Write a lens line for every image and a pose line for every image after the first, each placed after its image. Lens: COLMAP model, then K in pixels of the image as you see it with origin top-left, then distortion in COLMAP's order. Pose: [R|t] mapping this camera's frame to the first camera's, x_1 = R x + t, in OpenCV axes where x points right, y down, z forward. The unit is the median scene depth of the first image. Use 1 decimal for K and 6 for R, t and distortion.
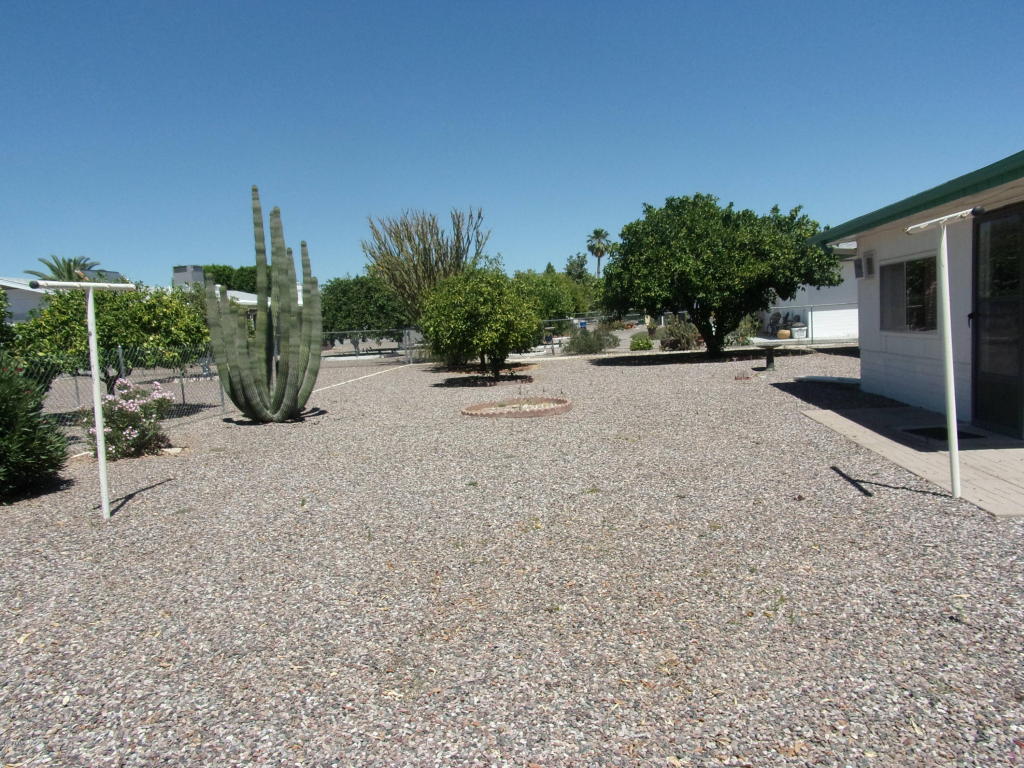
lens RADIAL K [[753.5, 0, 512.0], [0, 753.5, 384.0], [0, 0, 1]] dist [0.043647, -0.184251]
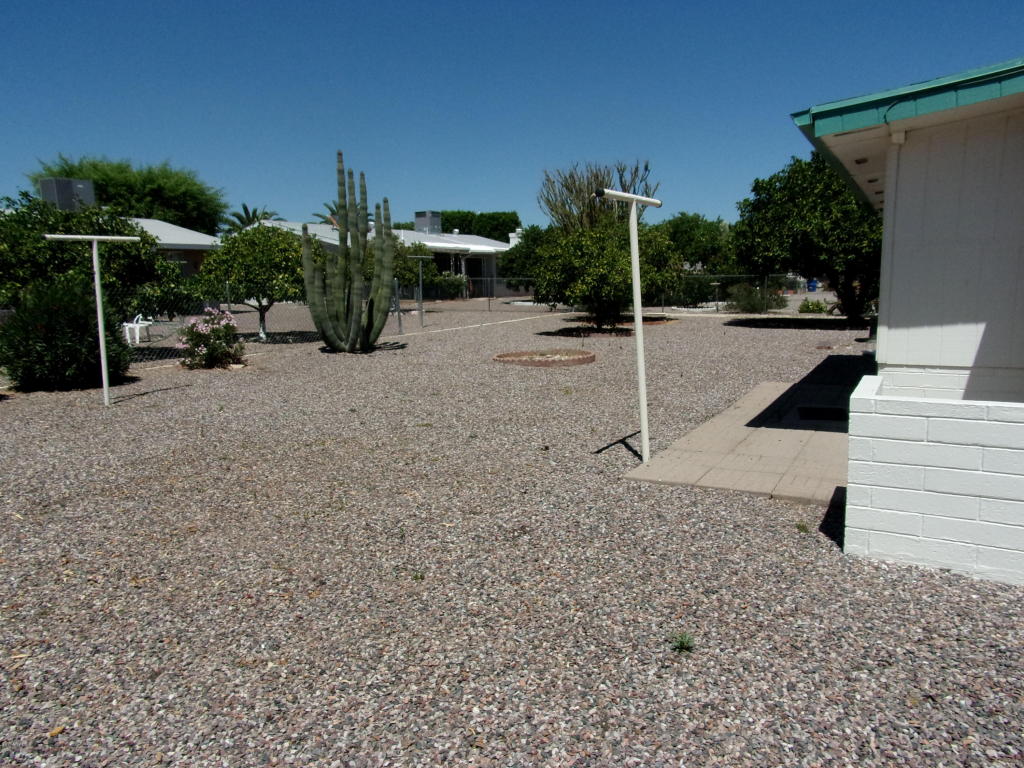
lens RADIAL K [[753.5, 0, 512.0], [0, 753.5, 384.0], [0, 0, 1]] dist [0.043647, -0.184251]
pose [[0.937194, 0.093952, -0.335919, 0.243288], [-0.070655, 0.994211, 0.080944, -0.010540], [0.341579, -0.052126, 0.938407, -0.023098]]
